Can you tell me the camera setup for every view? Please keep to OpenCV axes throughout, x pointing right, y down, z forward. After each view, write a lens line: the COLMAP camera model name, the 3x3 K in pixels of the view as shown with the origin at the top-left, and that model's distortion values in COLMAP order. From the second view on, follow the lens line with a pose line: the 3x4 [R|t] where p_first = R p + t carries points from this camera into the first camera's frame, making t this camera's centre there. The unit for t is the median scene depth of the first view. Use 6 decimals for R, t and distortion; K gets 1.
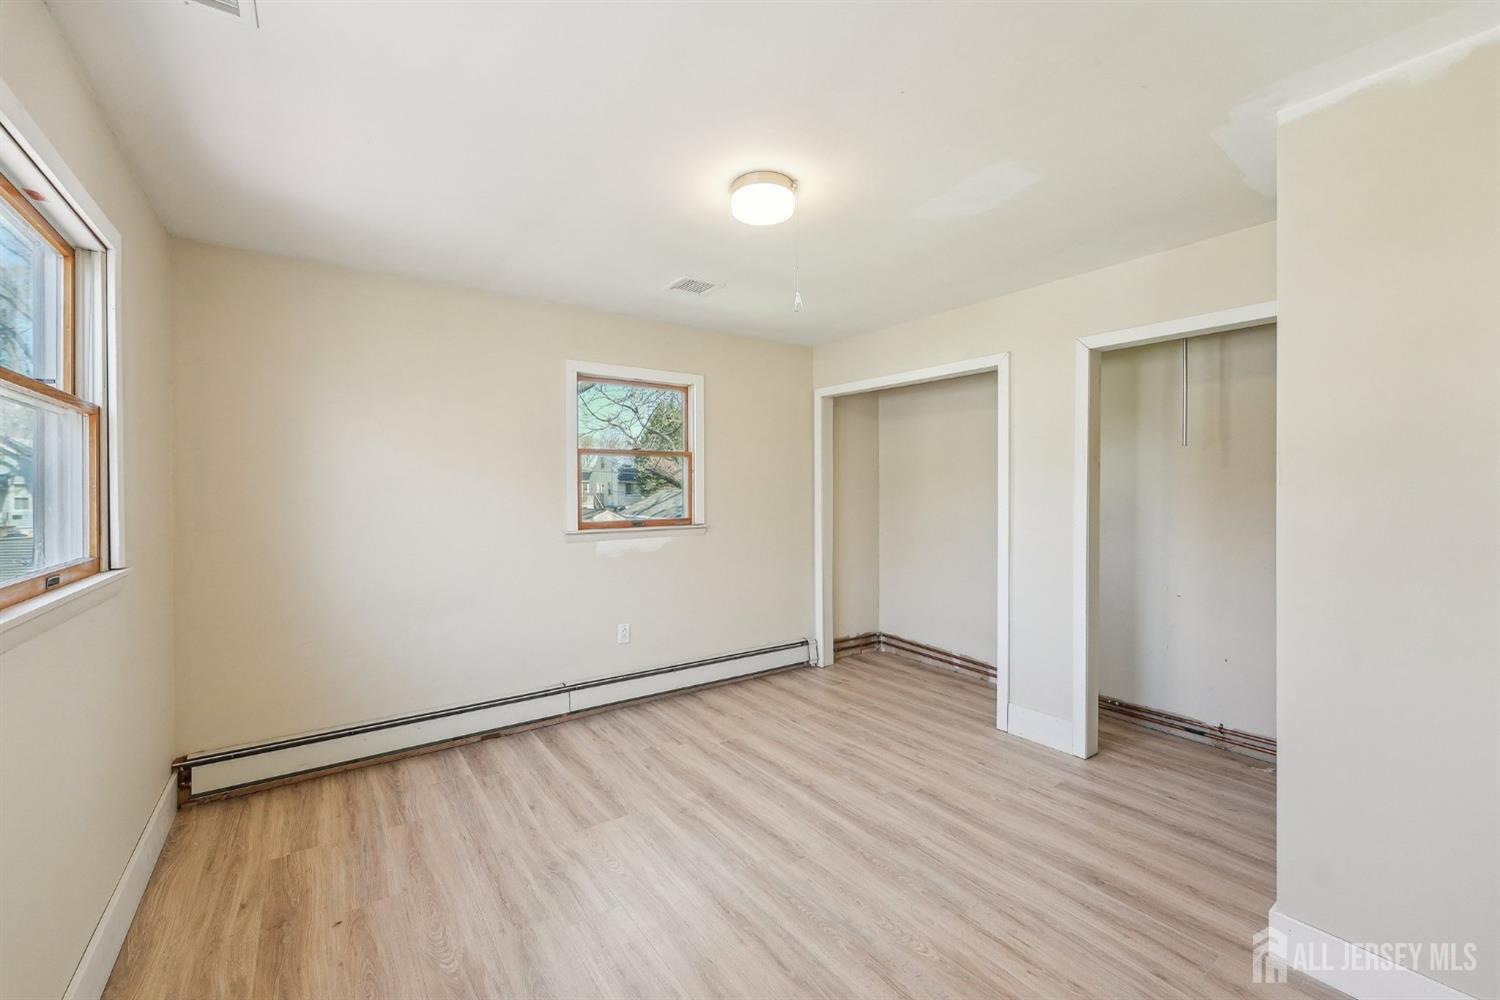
lens RADIAL K [[608.6, 0, 741.7], [0, 608.6, 494.2], [0, 0, 1]] dist [0.000408, -0.000017]
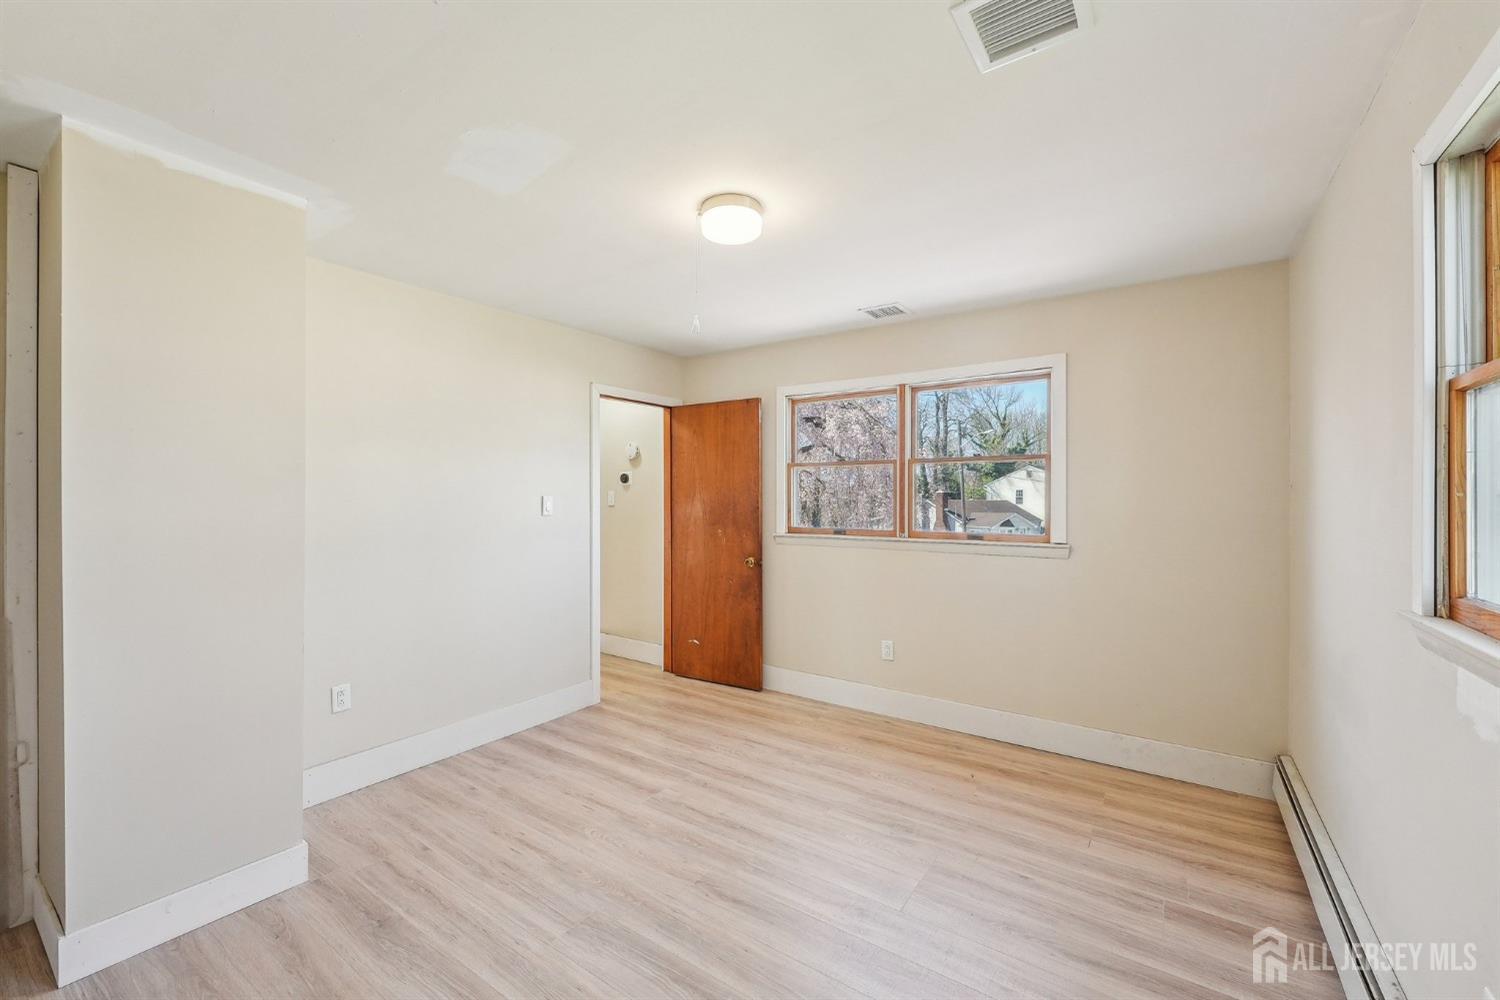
lens RADIAL K [[608.6, 0, 741.7], [0, 608.6, 494.2], [0, 0, 1]] dist [0.000408, -0.000017]
pose [[-0.943336, 0.000411, -0.331840, 0.360871], [0.000196, 1.000000, 0.000683, -0.018294], [0.331840, 0.000579, -0.943336, 1.976630]]
